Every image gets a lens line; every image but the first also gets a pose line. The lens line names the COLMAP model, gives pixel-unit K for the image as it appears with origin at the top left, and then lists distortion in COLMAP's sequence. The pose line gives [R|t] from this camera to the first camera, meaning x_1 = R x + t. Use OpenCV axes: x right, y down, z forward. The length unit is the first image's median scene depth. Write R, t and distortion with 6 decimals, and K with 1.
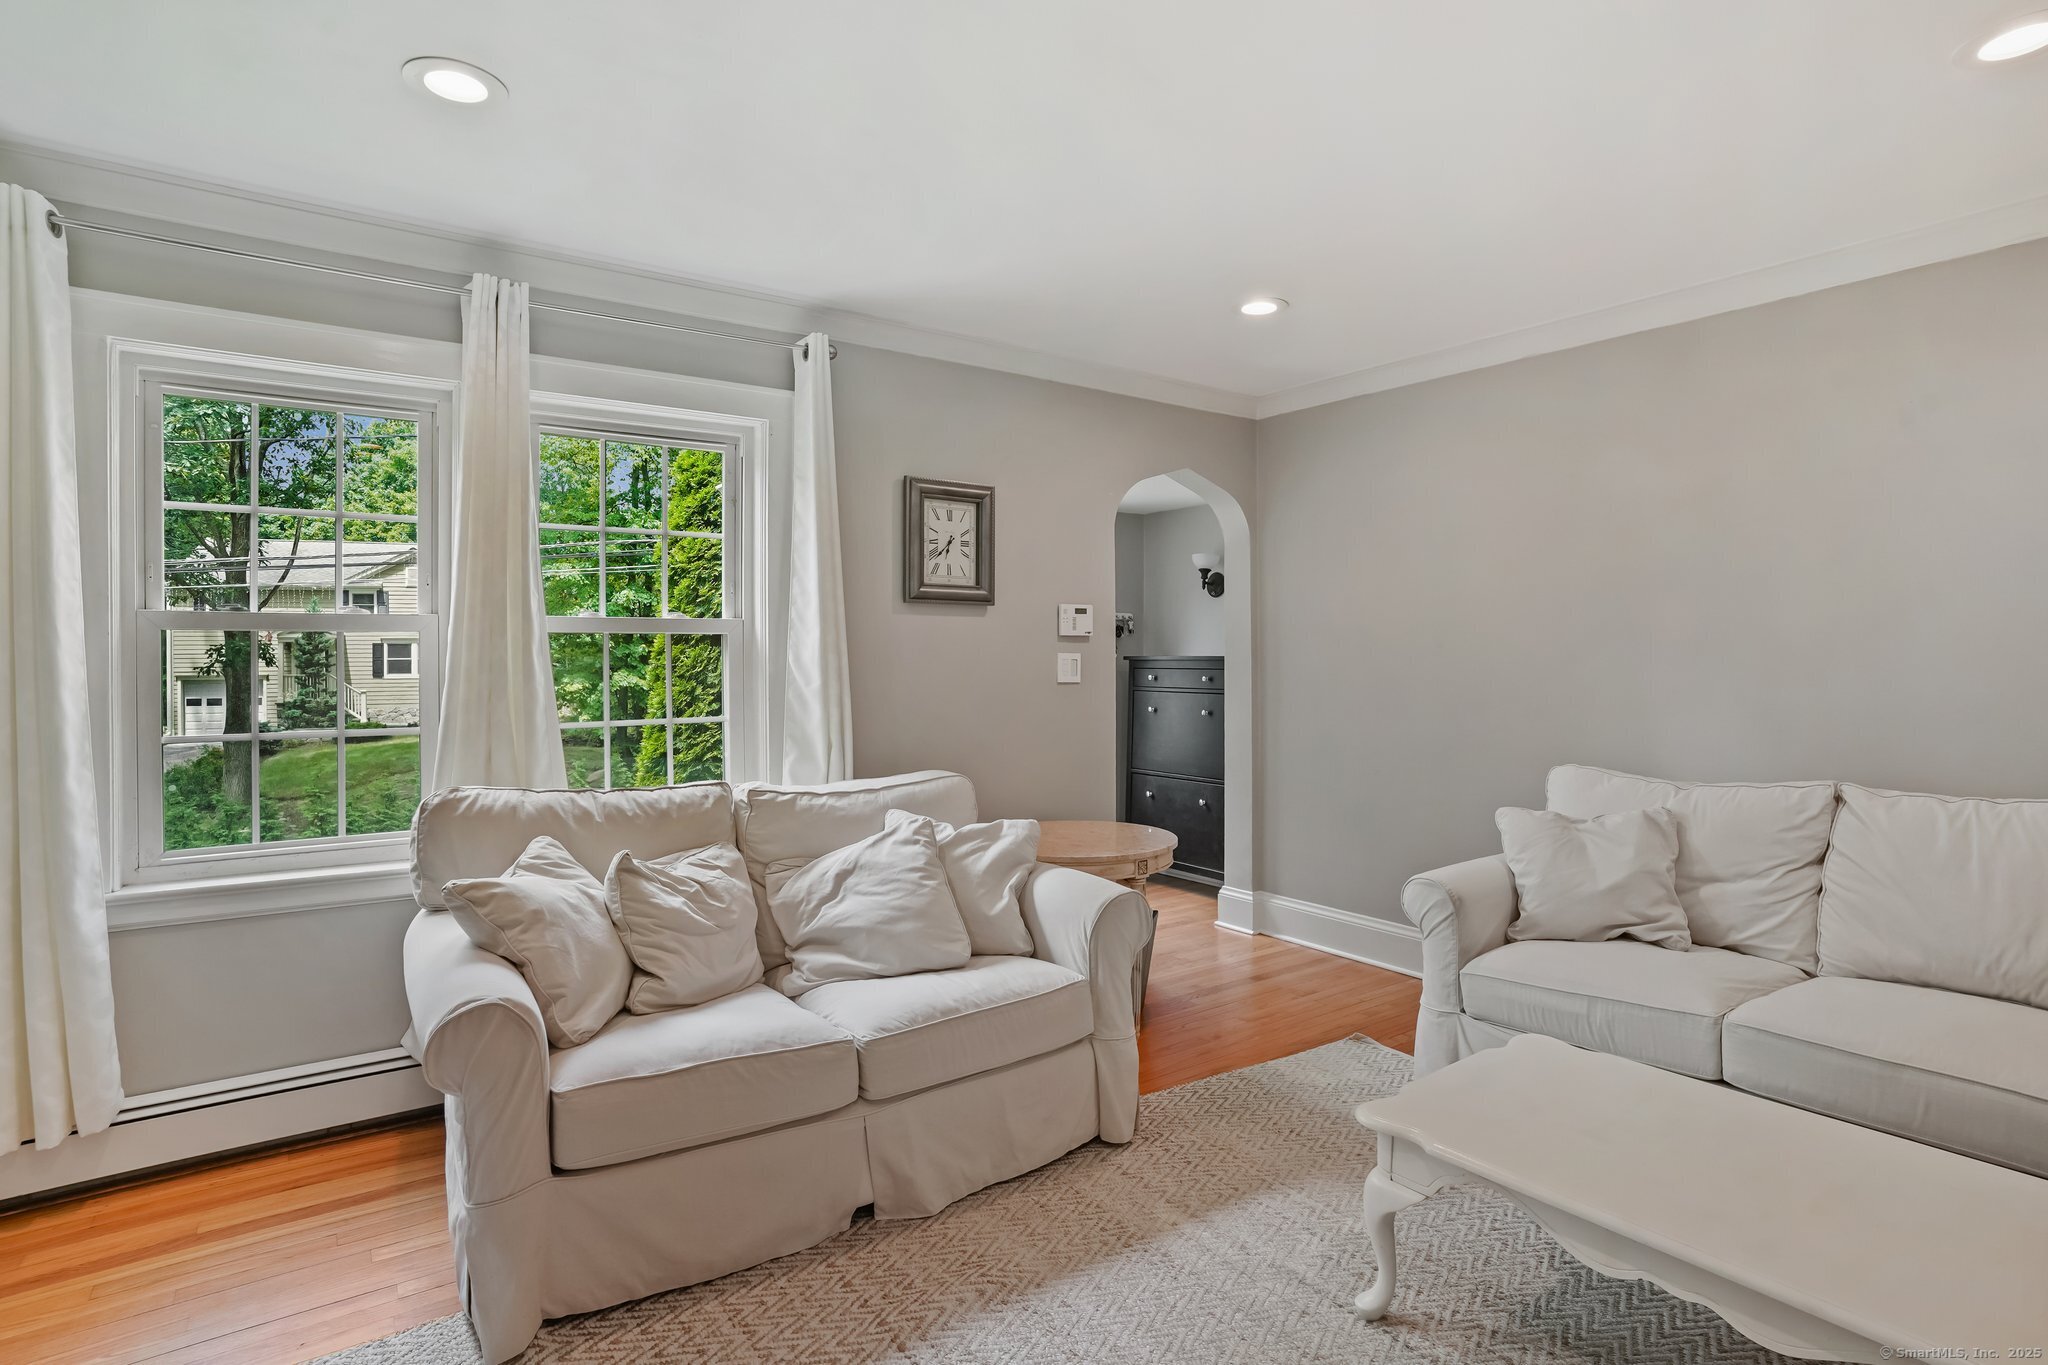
lens RADIAL K [[1043.7, 0, 1031.3], [0, 1043.7, 666.7], [0, 0, 1]] dist [-0.066076, 0.032533]
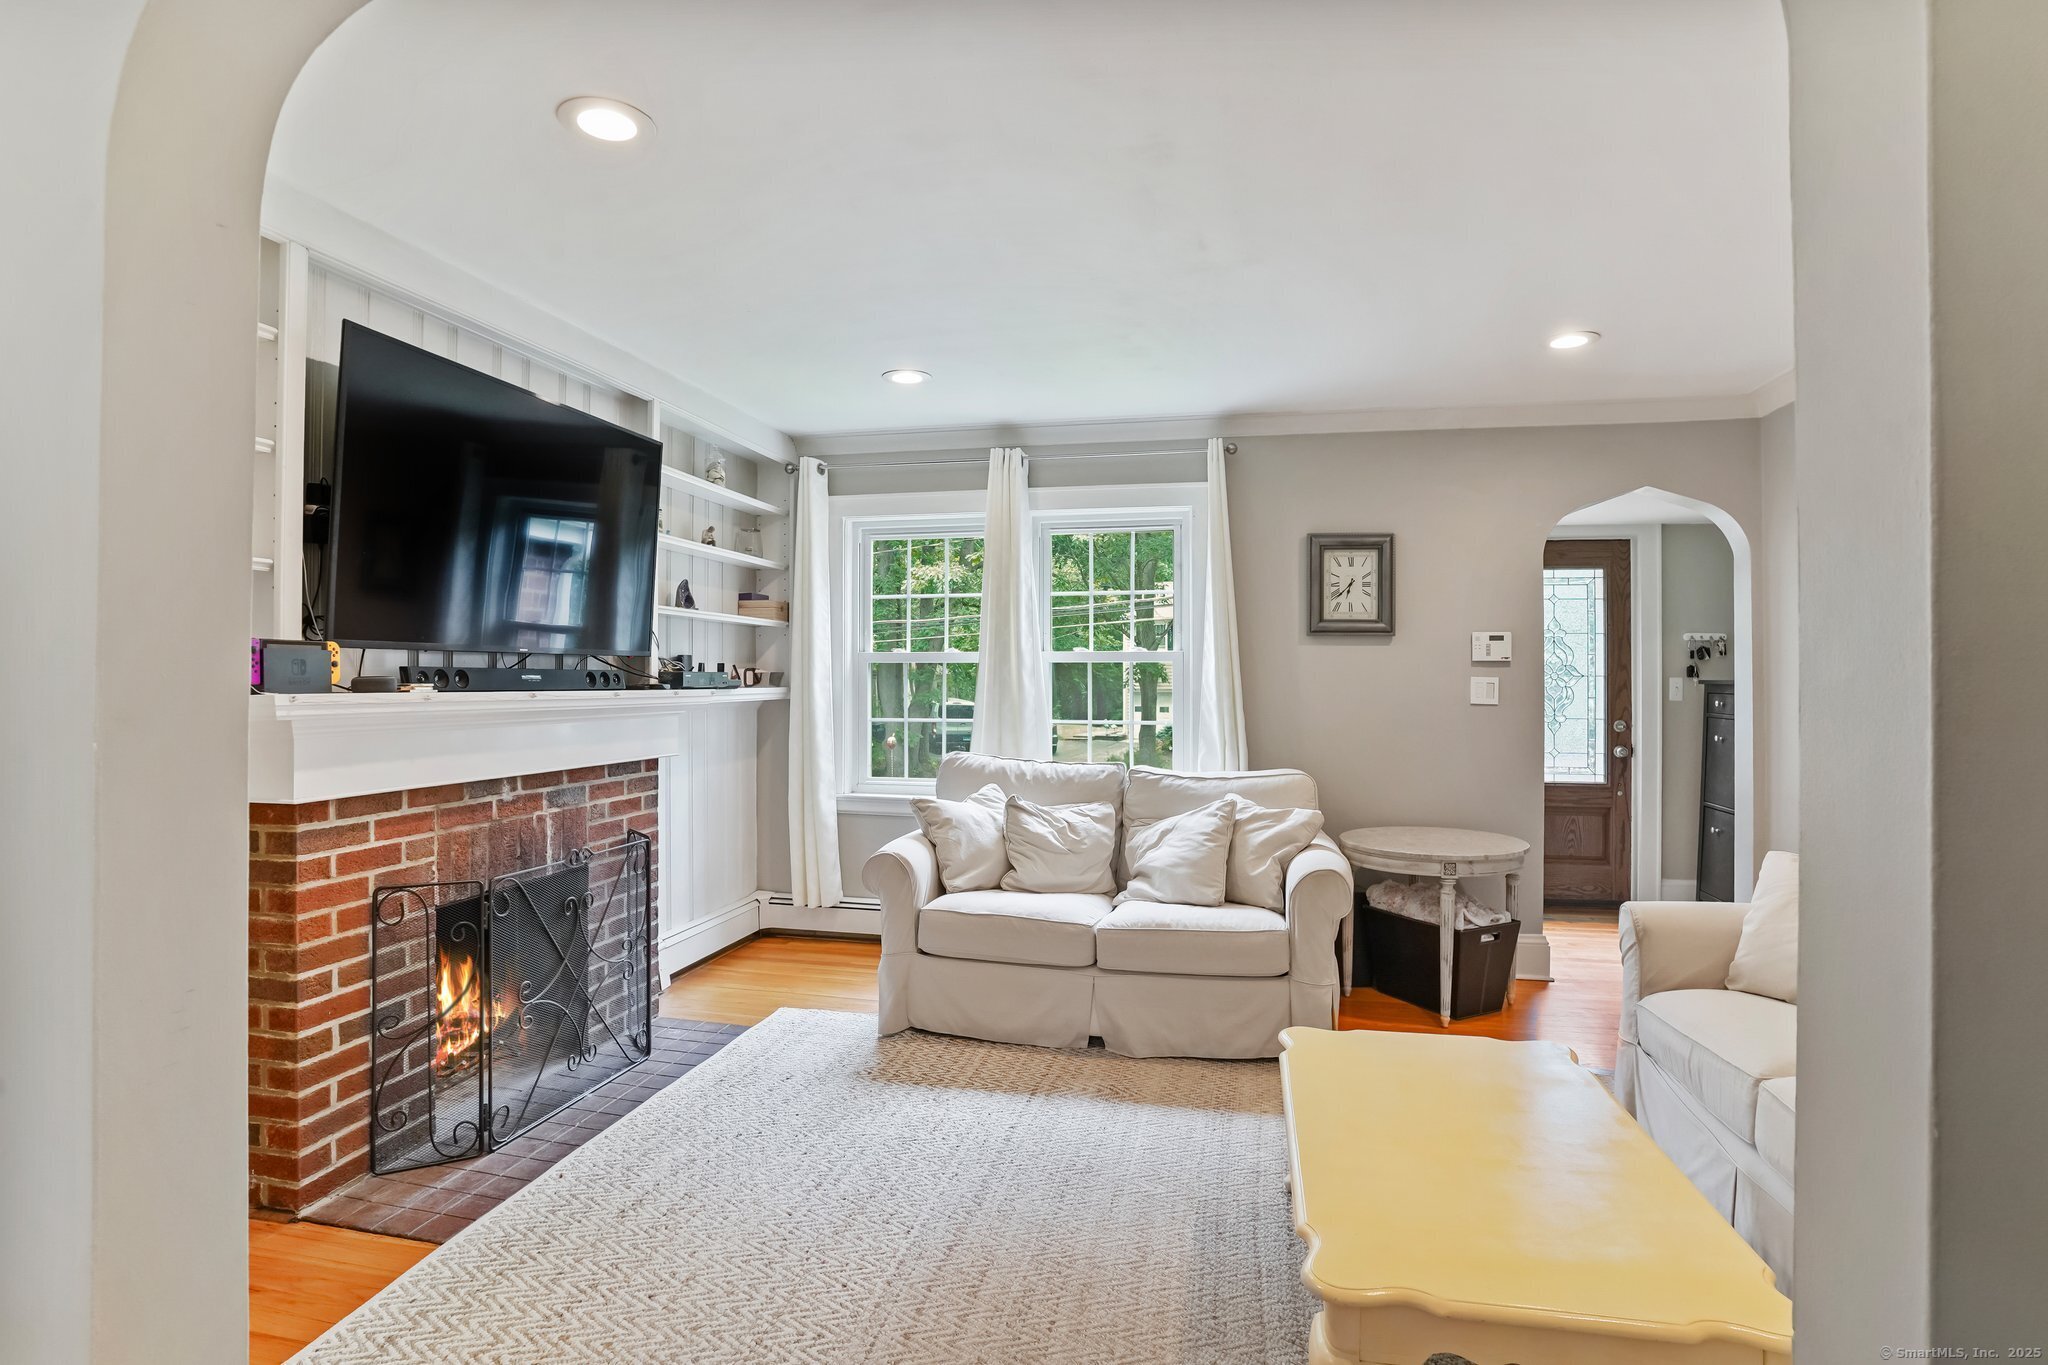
lens RADIAL K [[1043.7, 0, 1031.3], [0, 1043.7, 666.7], [0, 0, 1]] dist [-0.066076, 0.032533]
pose [[0.675258, -0.000080, -0.737582, 0.704732], [-0.012853, 0.999847, -0.011875, -0.006852], [0.737470, 0.017499, 0.675153, -0.097903]]
